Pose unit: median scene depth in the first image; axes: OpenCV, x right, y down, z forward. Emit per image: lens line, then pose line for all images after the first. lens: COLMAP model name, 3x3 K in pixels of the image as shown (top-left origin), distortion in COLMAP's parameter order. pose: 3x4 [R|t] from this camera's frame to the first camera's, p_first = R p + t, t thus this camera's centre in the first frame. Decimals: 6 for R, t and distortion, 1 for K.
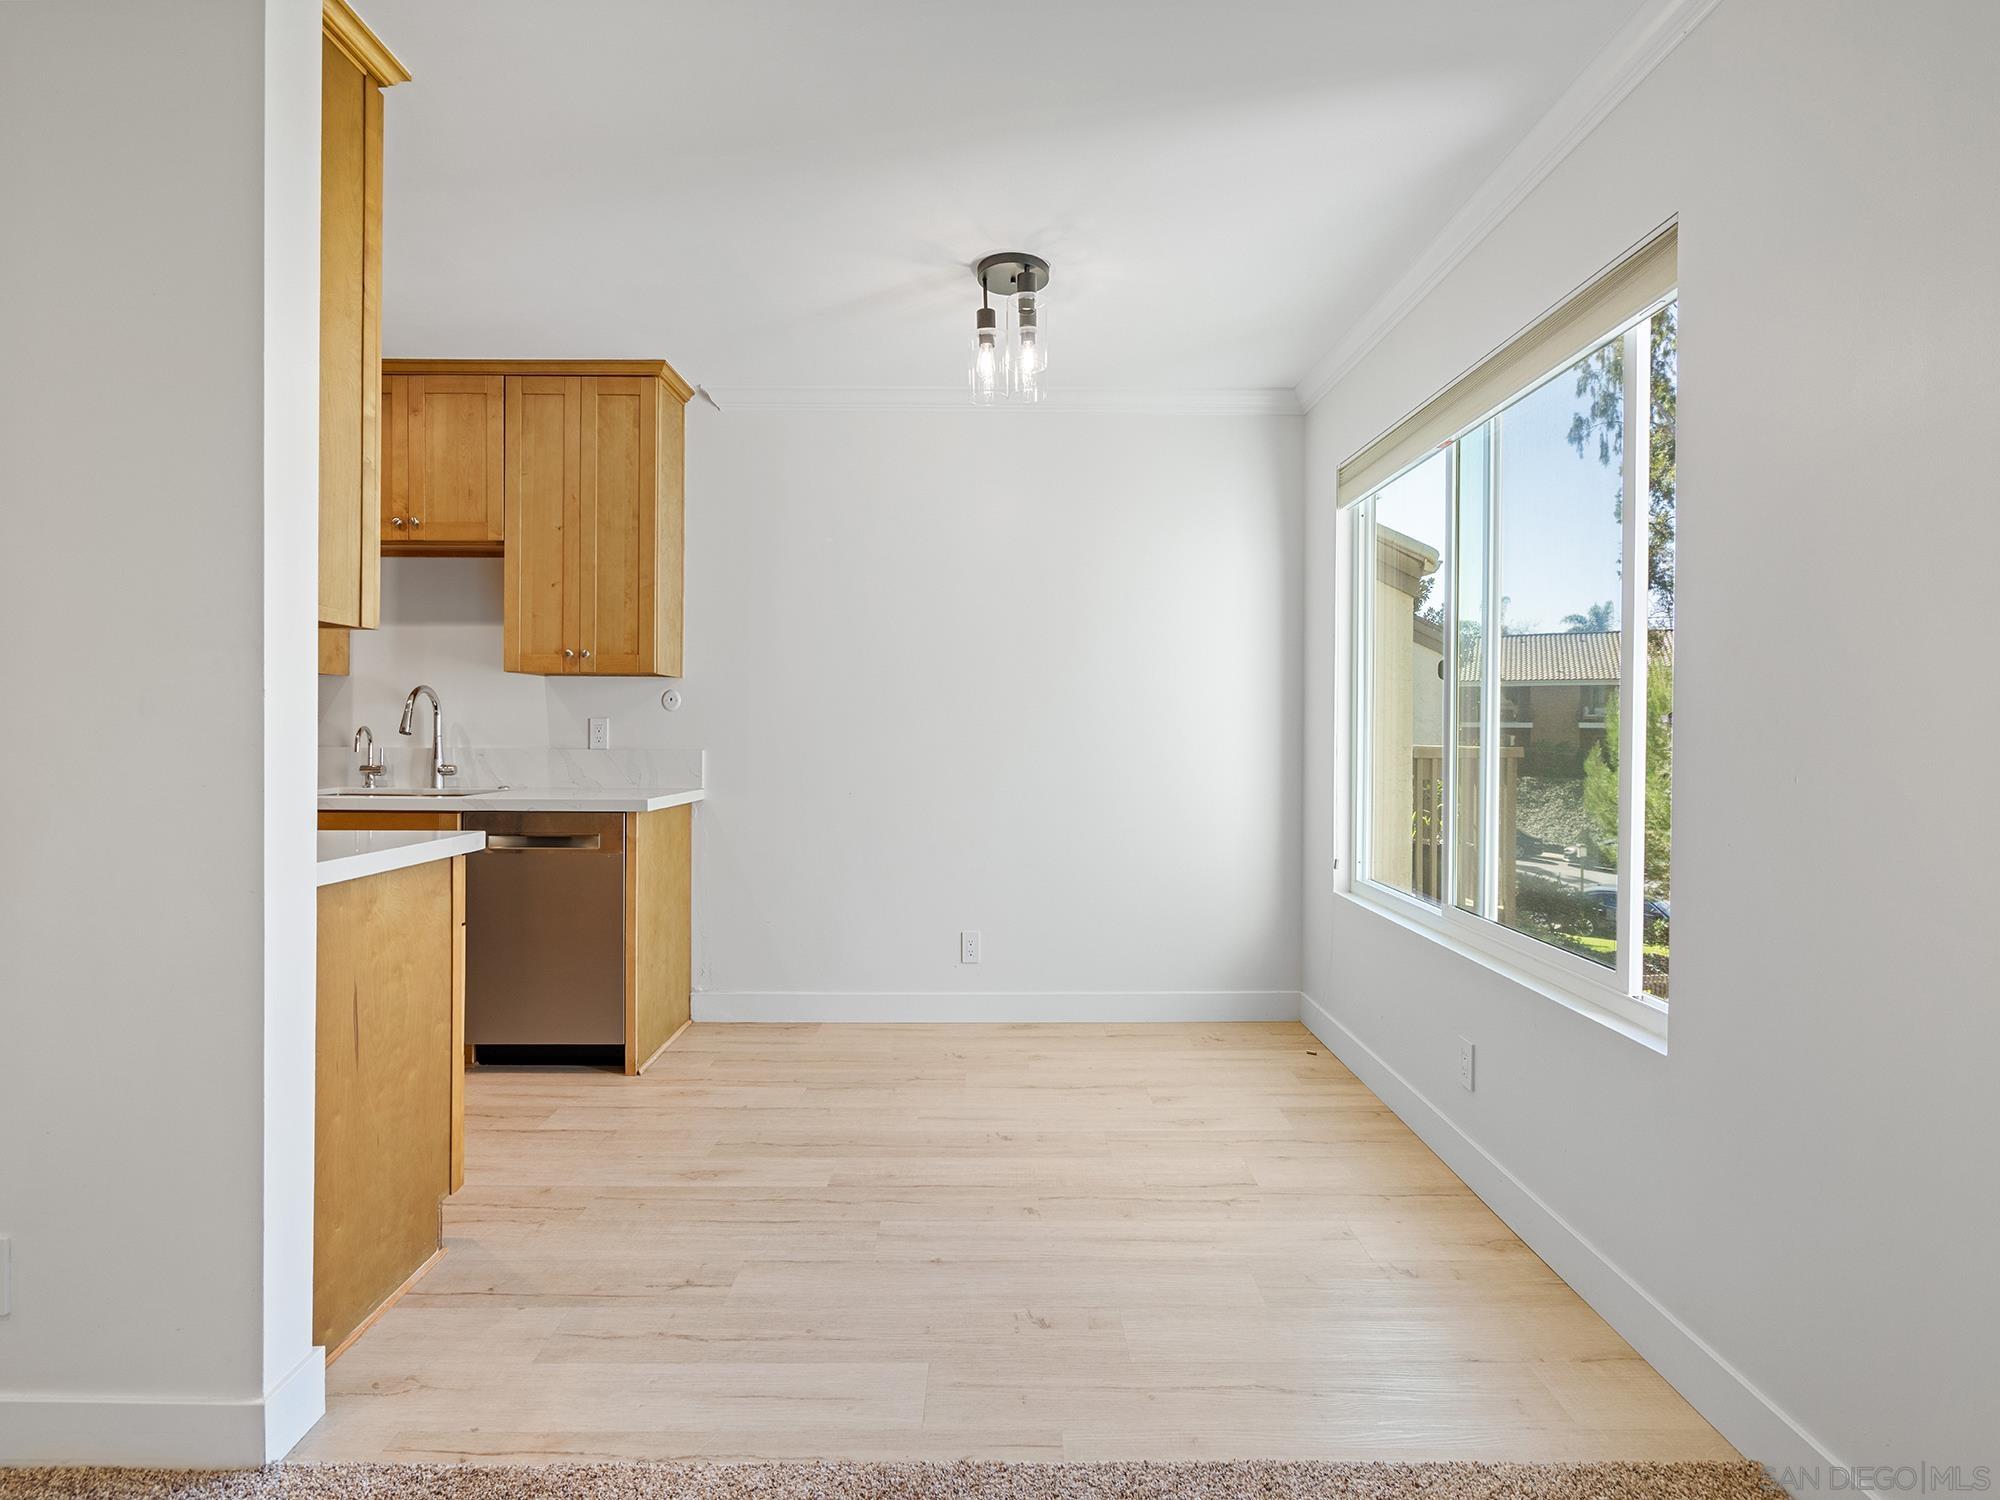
lens RADIAL K [[908.4, 0, 997.3], [0, 908.4, 738.2], [0, 0, 1]] dist [-0.001555, 0.000635]
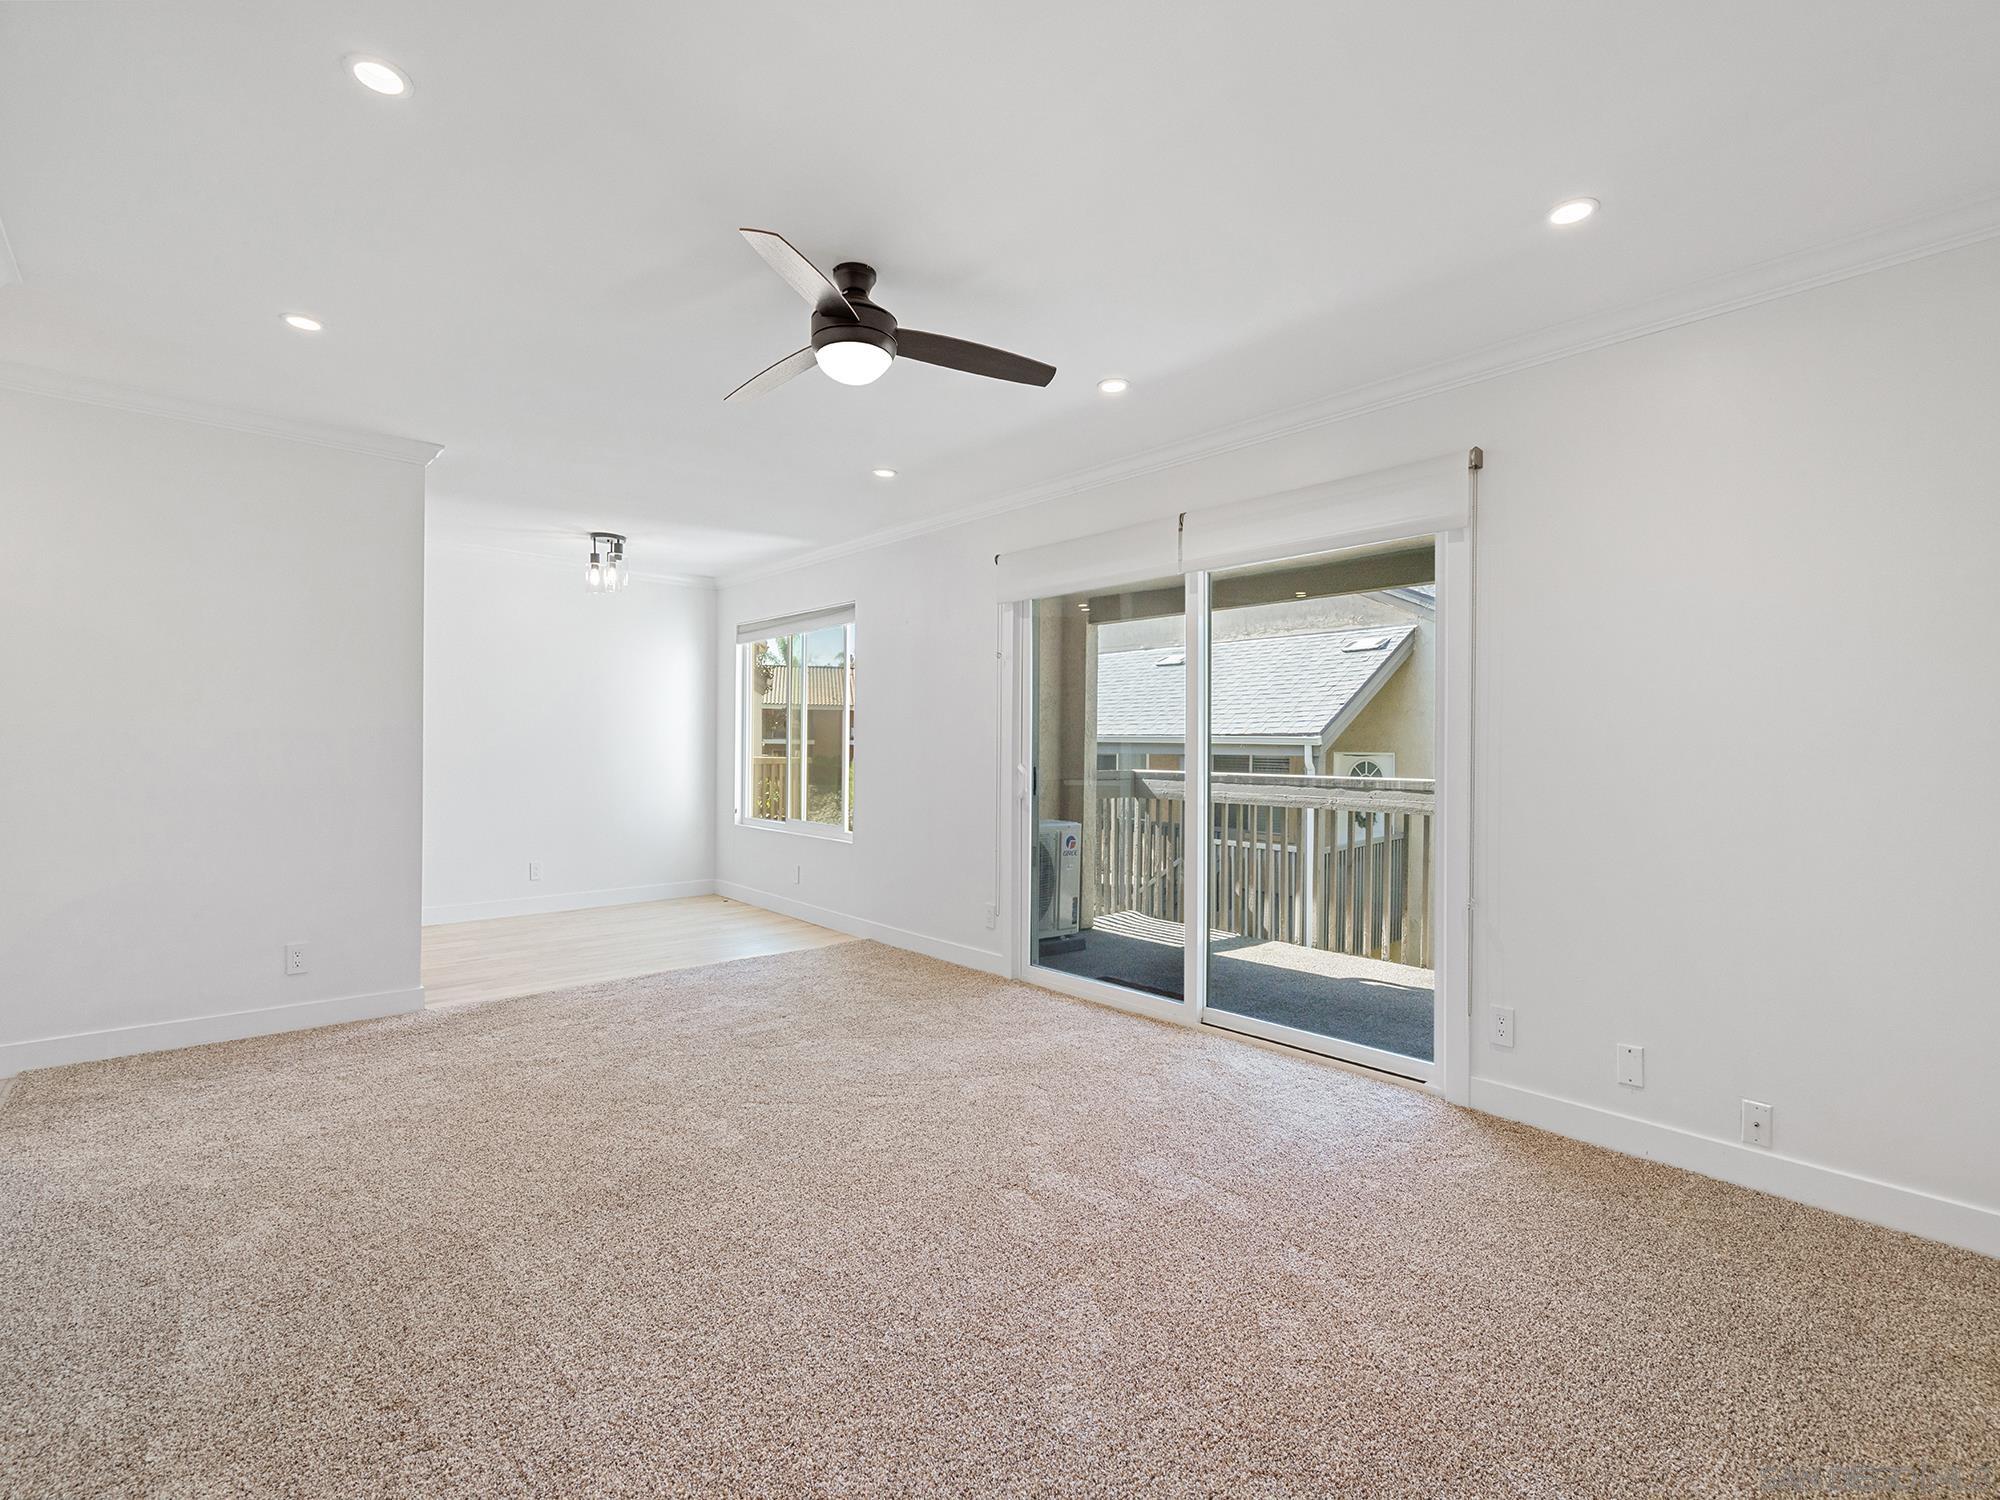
lens RADIAL K [[930.4, 0, 999.5], [0, 930.4, 740.5], [0, 0, 1]] dist [-0.003548, 0.000435]
pose [[0.745537, 0.007658, 0.666420, -0.611888], [0.001437, 0.999913, -0.013098, 0.003186], [-0.666463, 0.010723, 0.745461, -1.023919]]
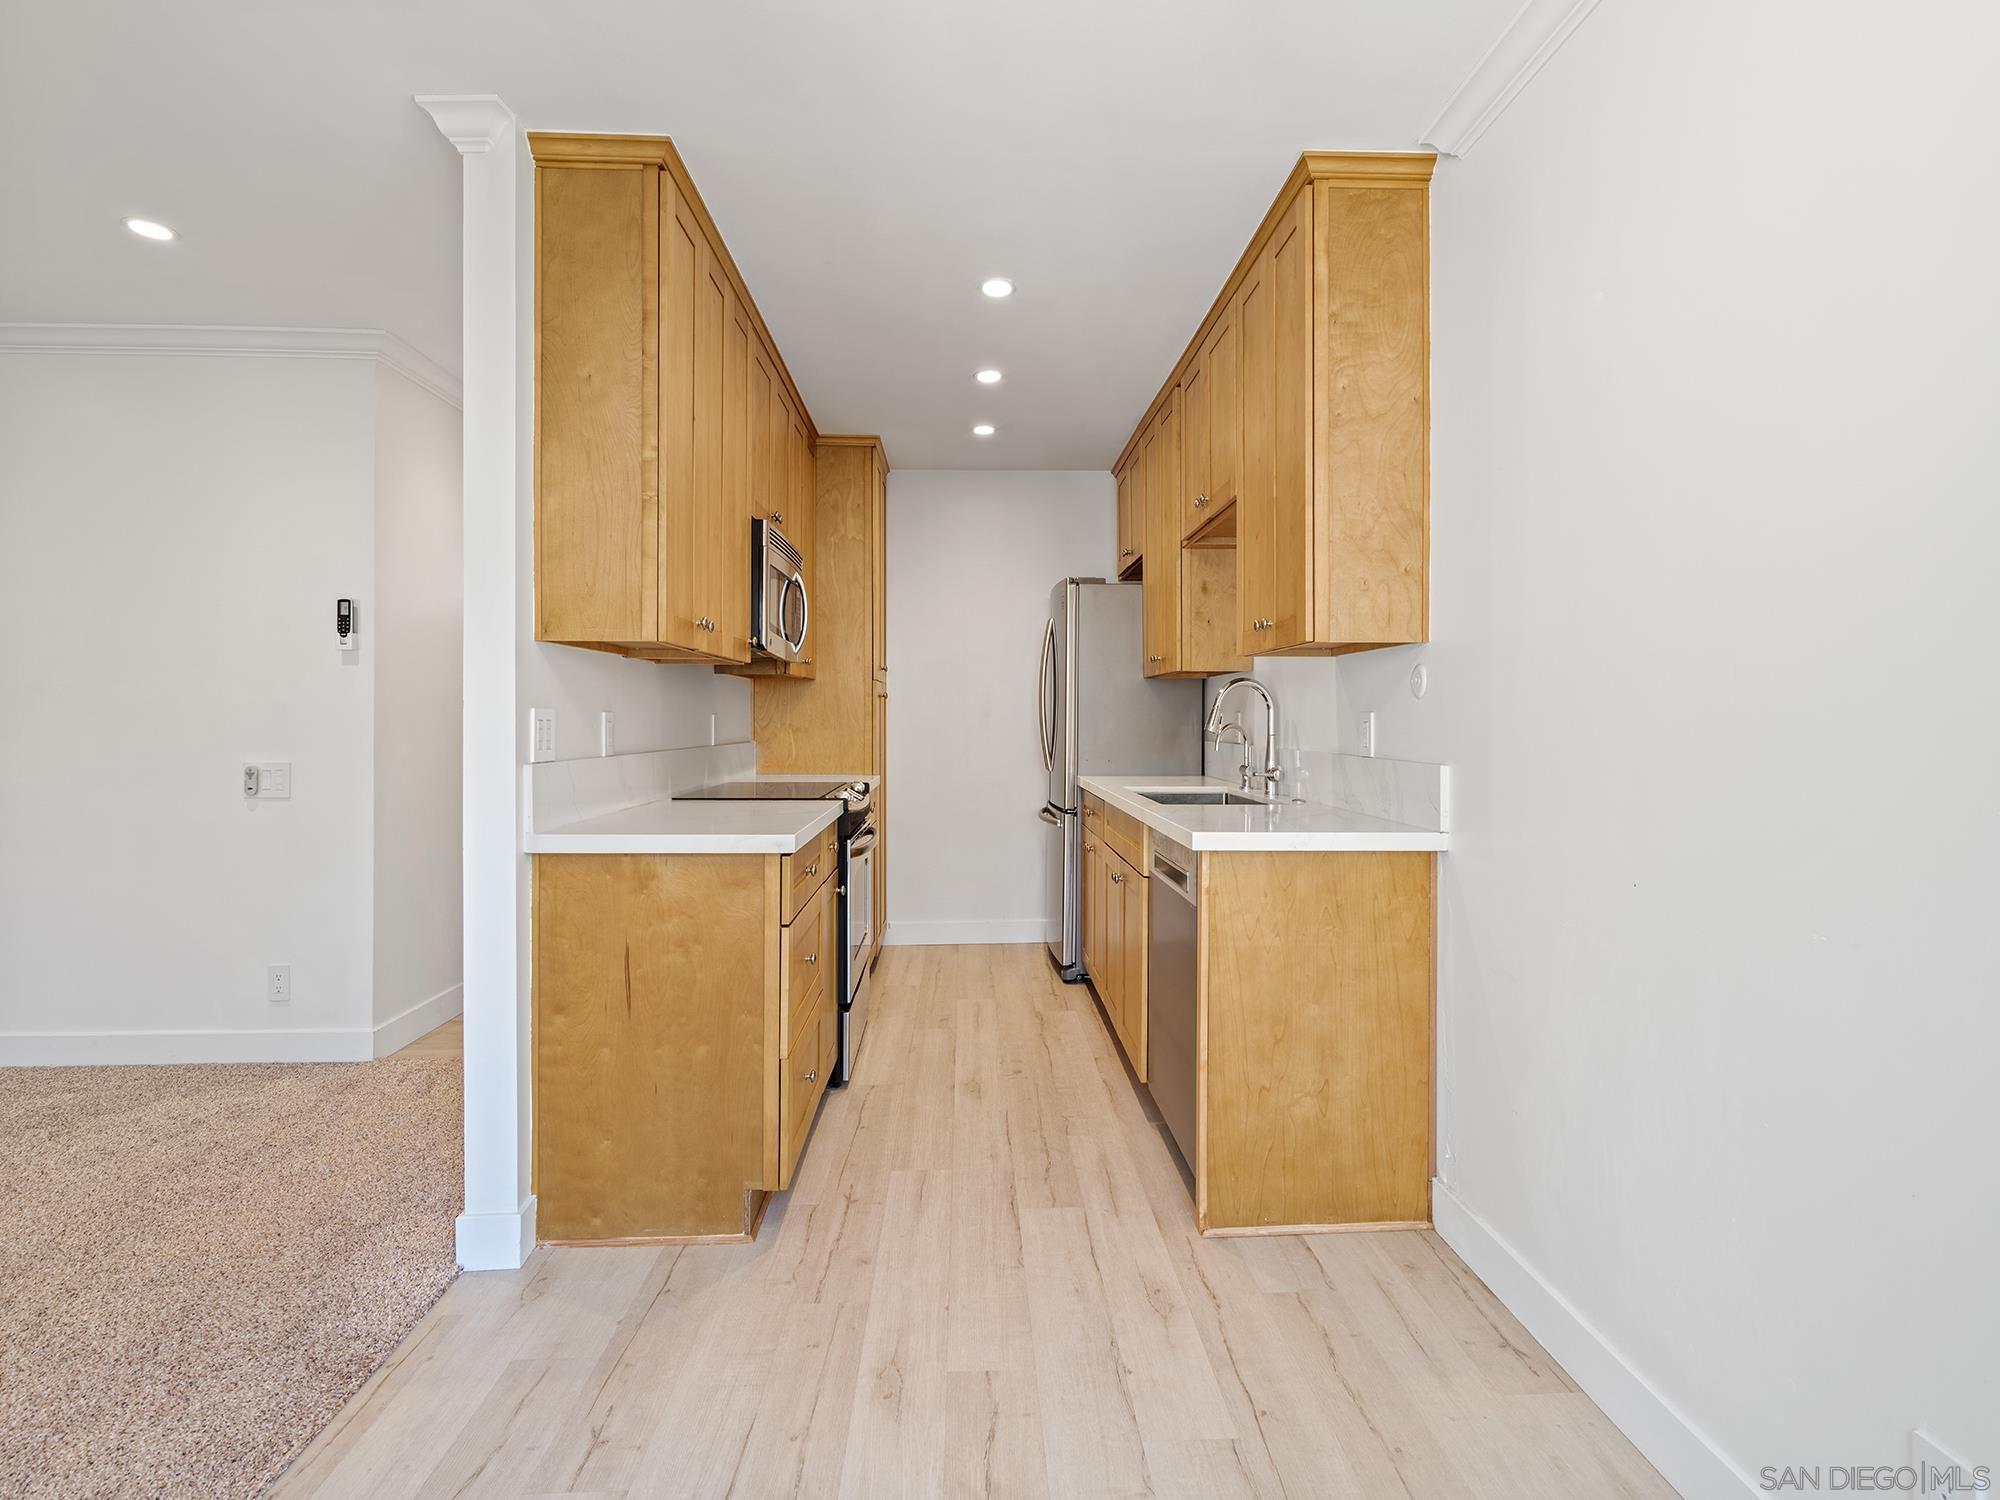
lens RADIAL K [[912.2, 0, 1002.4], [0, 912.2, 718.4], [0, 0, 1]] dist [-0.001990, 0.000395]
pose [[0.042931, -0.005128, -0.999065, 0.266727], [-0.011145, 0.999922, -0.005611, -0.011345], [0.999016, 0.011375, 0.042870, 0.763760]]
